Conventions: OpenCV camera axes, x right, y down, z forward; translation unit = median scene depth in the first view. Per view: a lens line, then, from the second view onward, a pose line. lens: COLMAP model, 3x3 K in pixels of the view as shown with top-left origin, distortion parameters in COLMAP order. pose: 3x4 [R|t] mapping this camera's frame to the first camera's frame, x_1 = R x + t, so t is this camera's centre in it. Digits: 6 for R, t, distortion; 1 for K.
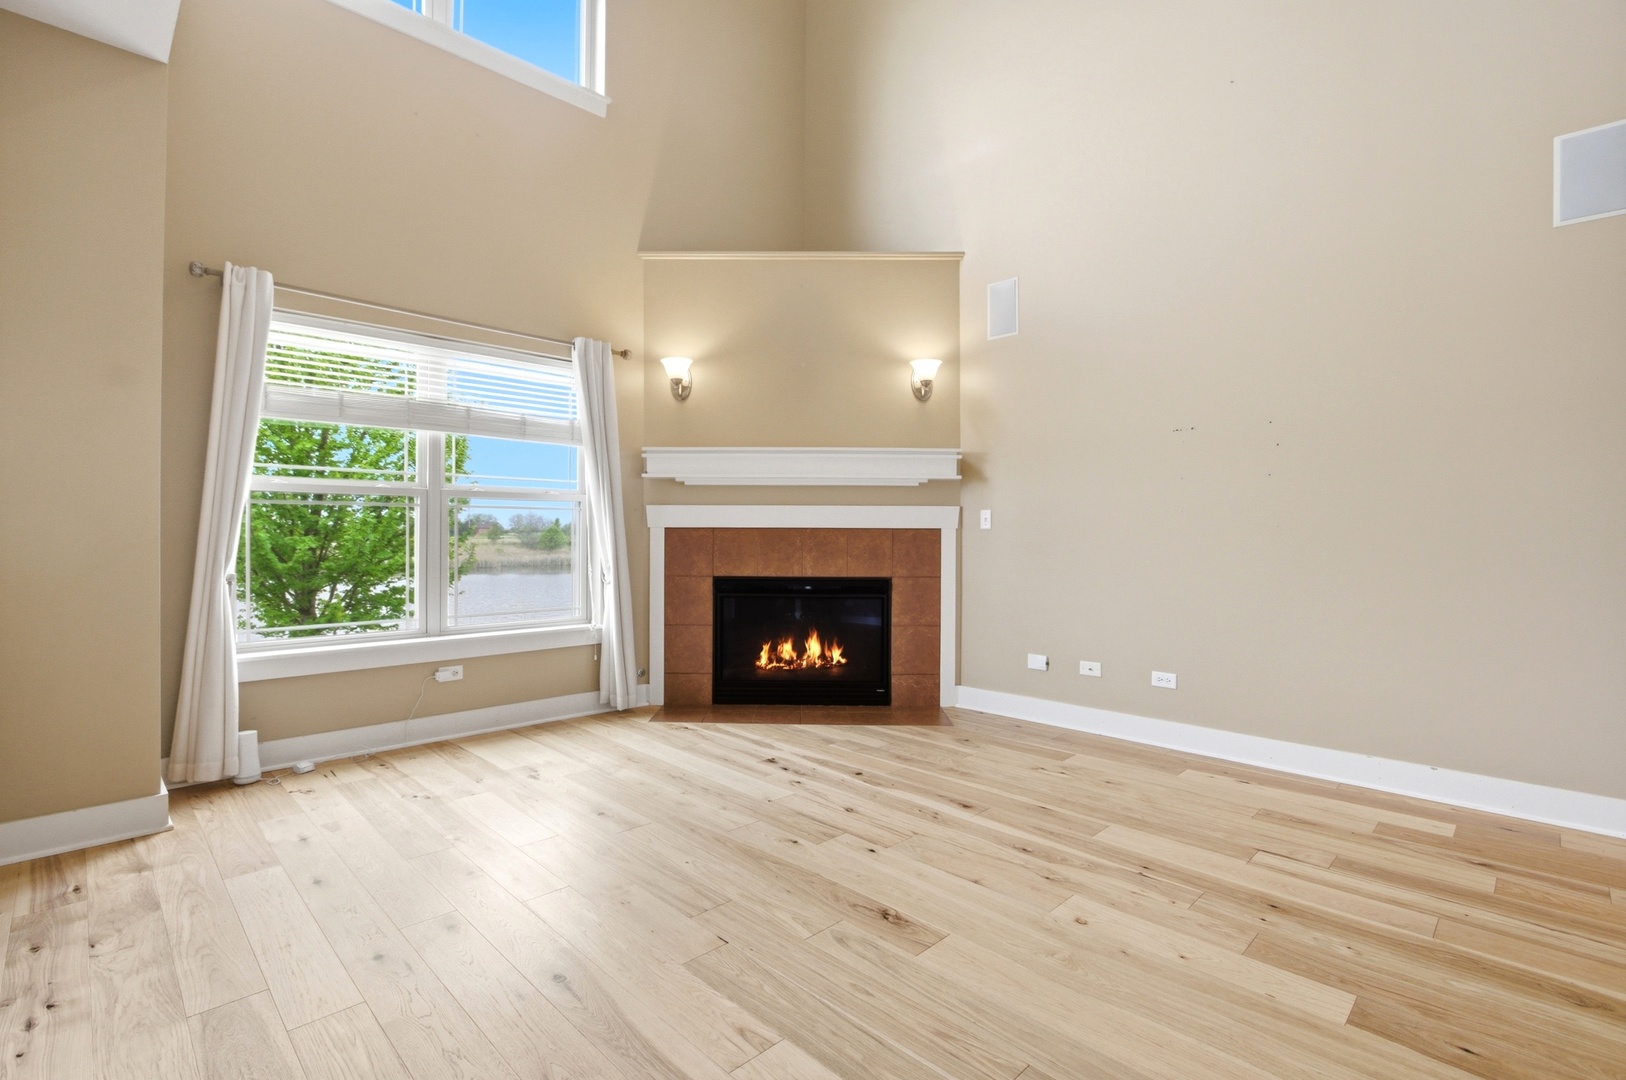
lens RADIAL K [[749.4, 0, 800.2], [0, 749.4, 530.5], [0, 0, 1]] dist [-0.018502, 0.003928]
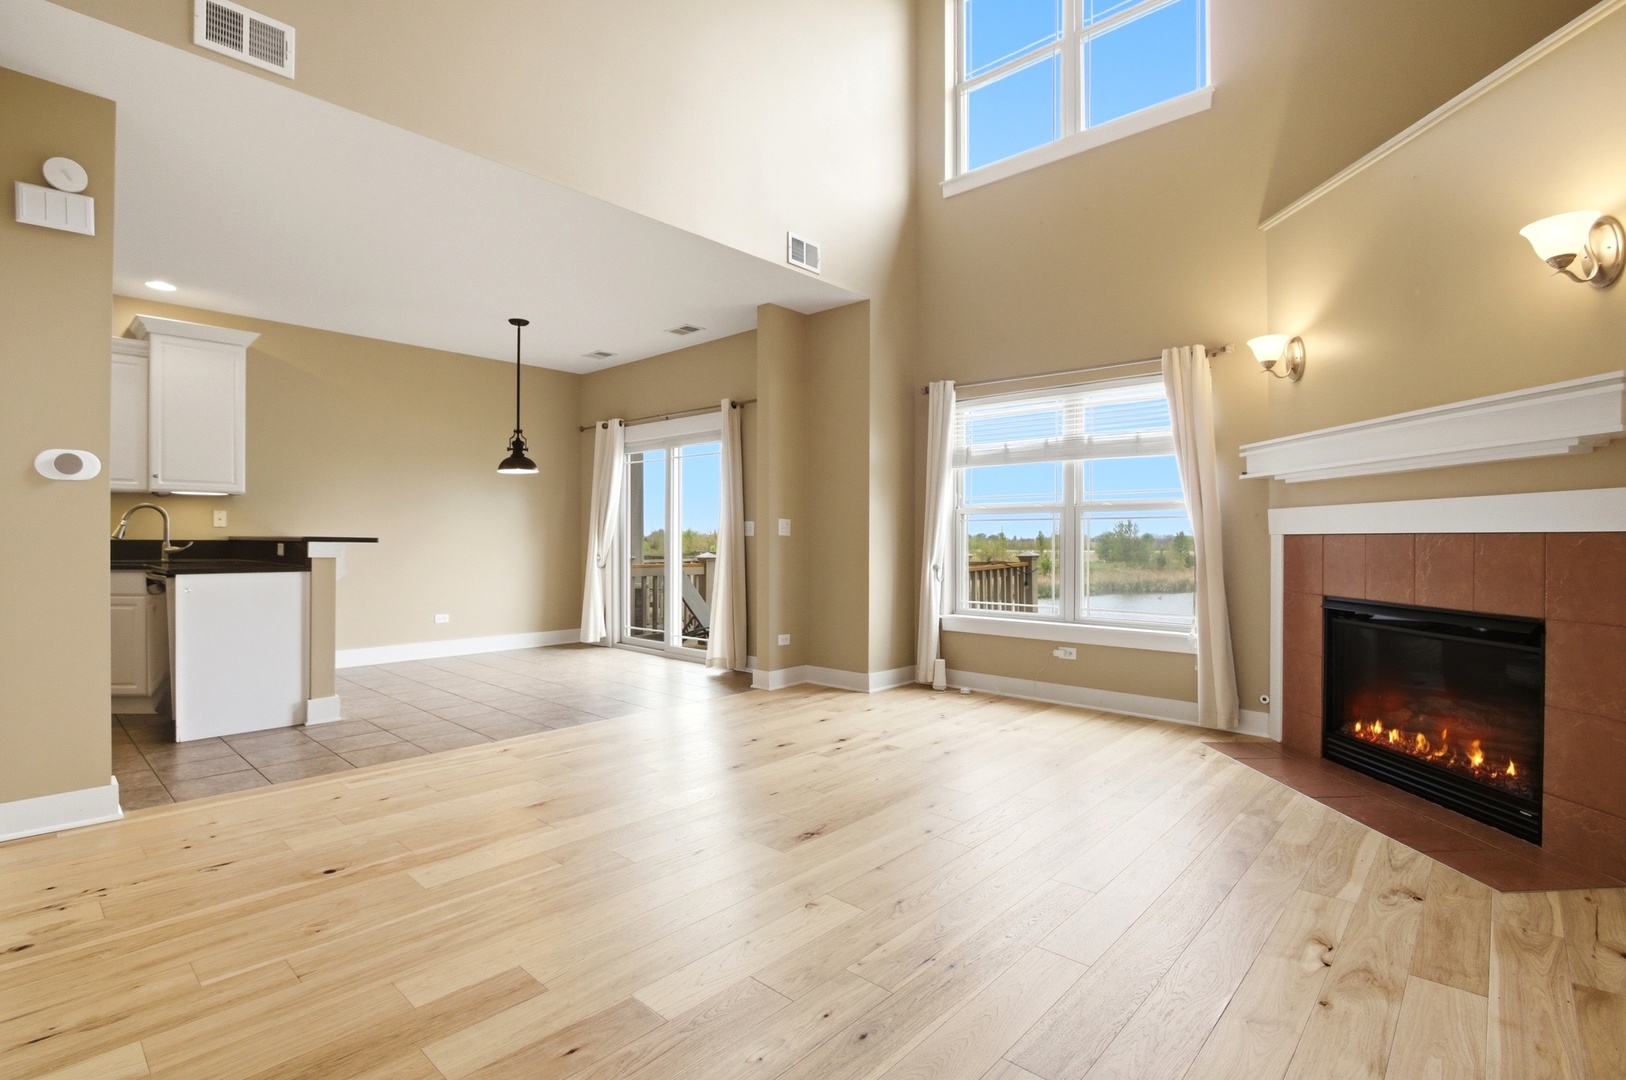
lens RADIAL K [[749.4, 0, 812.1], [0, 749.4, 541.2], [0, 0, 1]] dist [-0.018502, 0.003928]
pose [[0.067974, -0.001008, -0.997687, 0.684326], [0.001314, 0.999999, -0.000921, 0.004183], [0.997686, -0.001248, 0.067975, 0.444344]]
